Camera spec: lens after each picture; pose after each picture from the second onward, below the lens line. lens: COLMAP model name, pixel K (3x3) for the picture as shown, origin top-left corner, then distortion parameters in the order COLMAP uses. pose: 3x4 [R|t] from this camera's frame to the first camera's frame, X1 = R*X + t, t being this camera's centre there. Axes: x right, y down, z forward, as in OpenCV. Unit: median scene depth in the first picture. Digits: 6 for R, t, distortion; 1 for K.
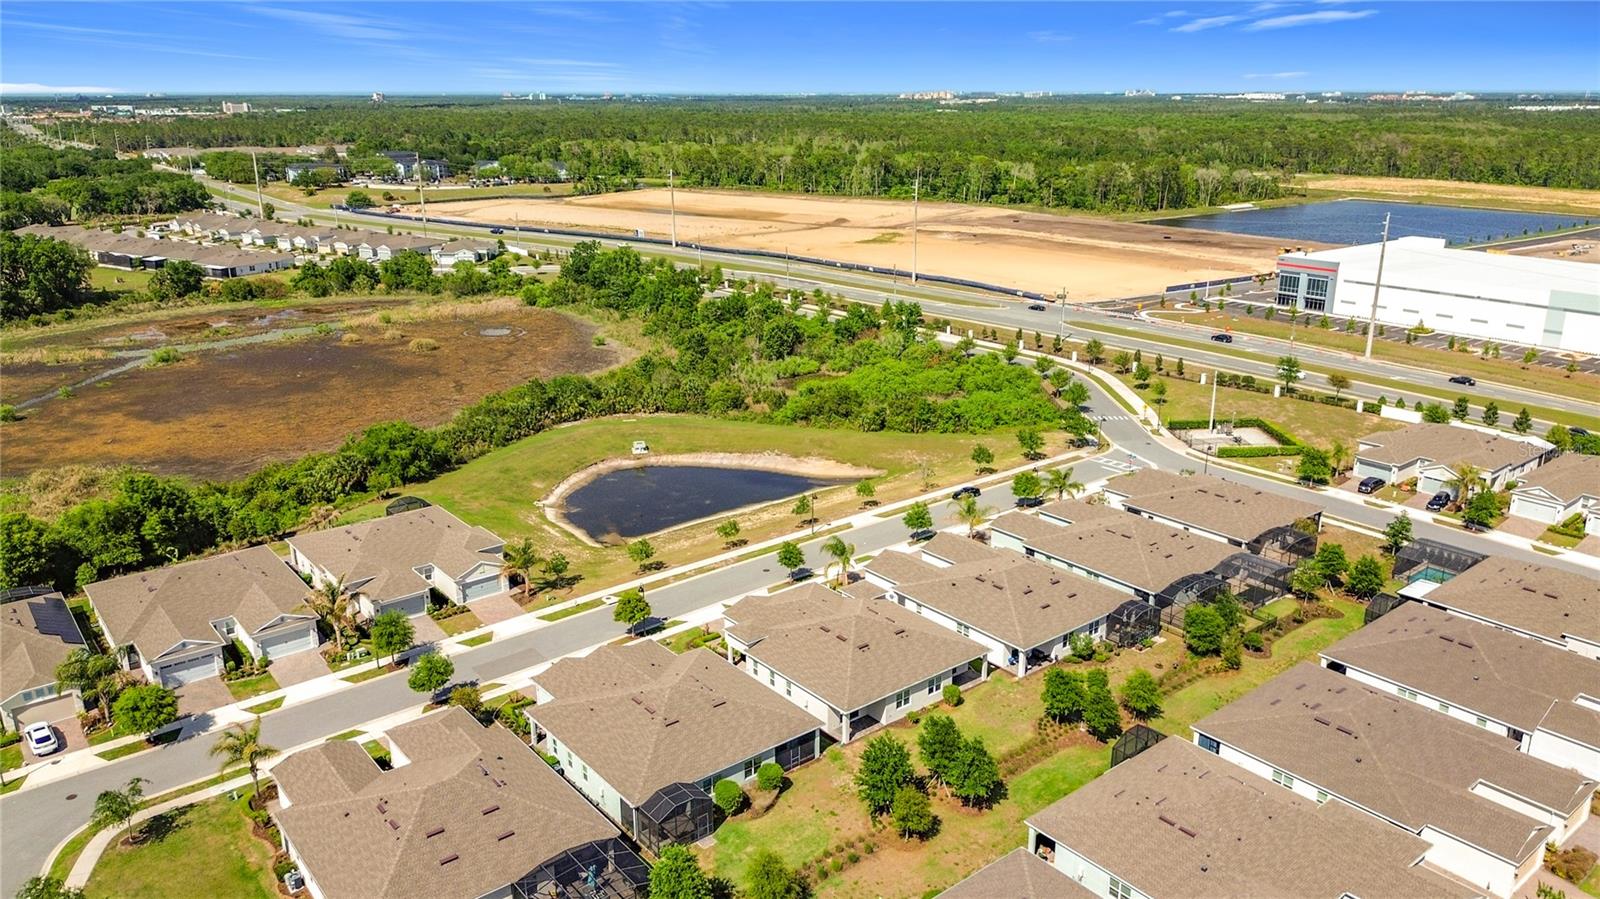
lens RADIAL K [[1142.6, 0, 793.1], [0, 1142.6, 449.1], [0, 0, 1]] dist [0.063413, -0.092469]
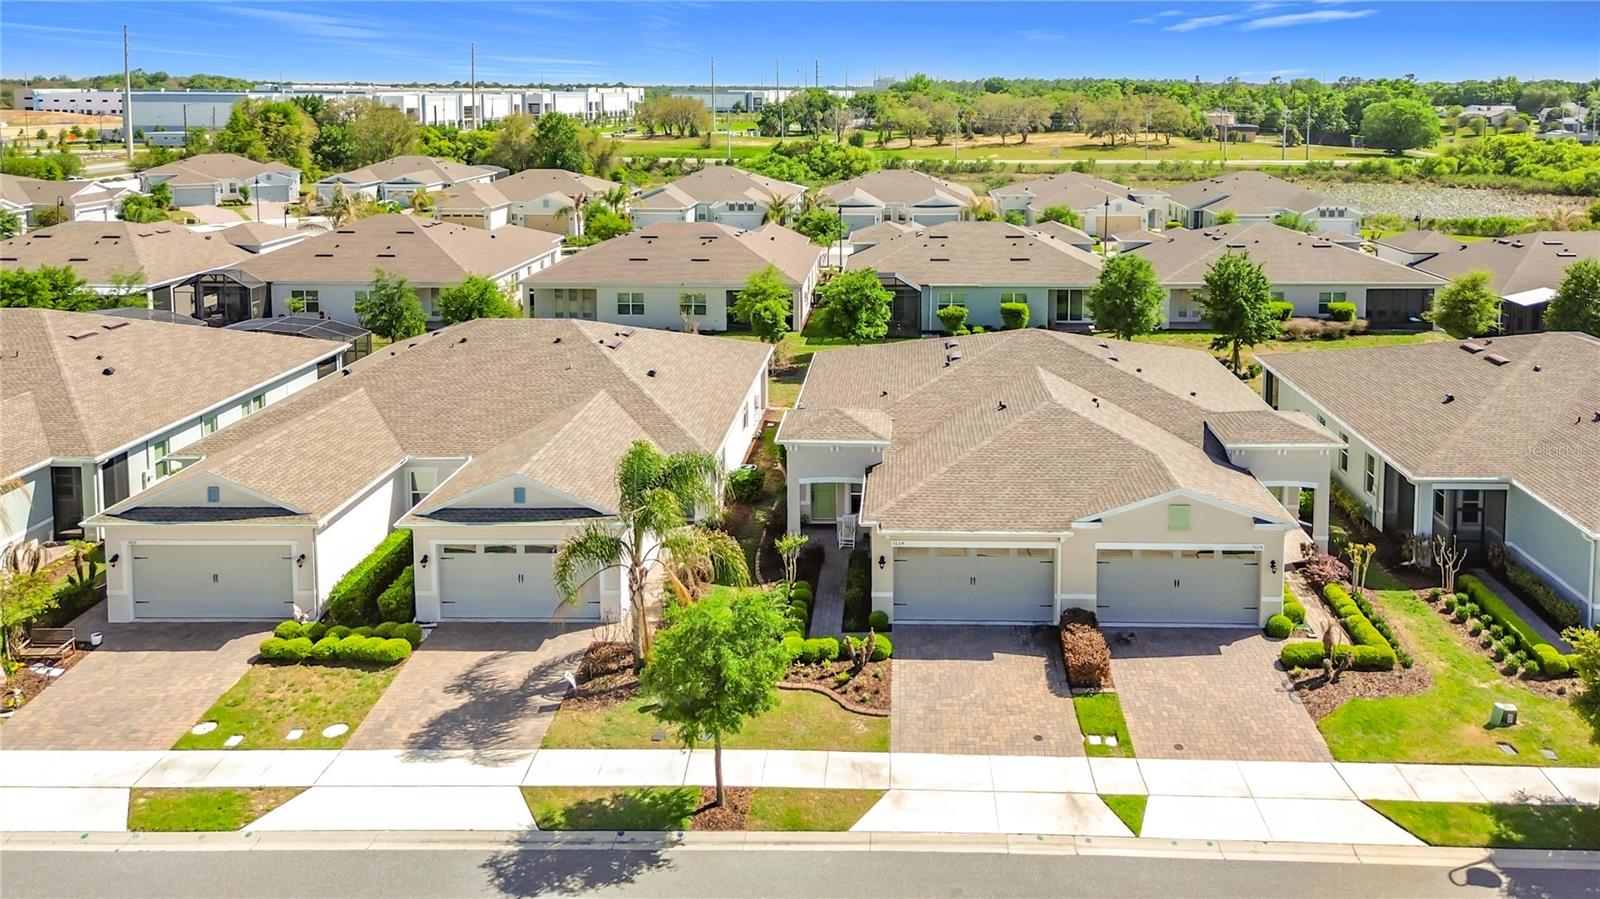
lens RADIAL K [[1191.3, 0, 888.2], [0, 1191.3, 226.5], [0, 0, 1]] dist [0.029328, -0.000165]
pose [[-0.769567, -0.071072, 0.634599, -0.099957], [0.191654, 0.922264, 0.335706, -0.024793], [-0.609127, 0.379972, -0.696122, 0.742719]]
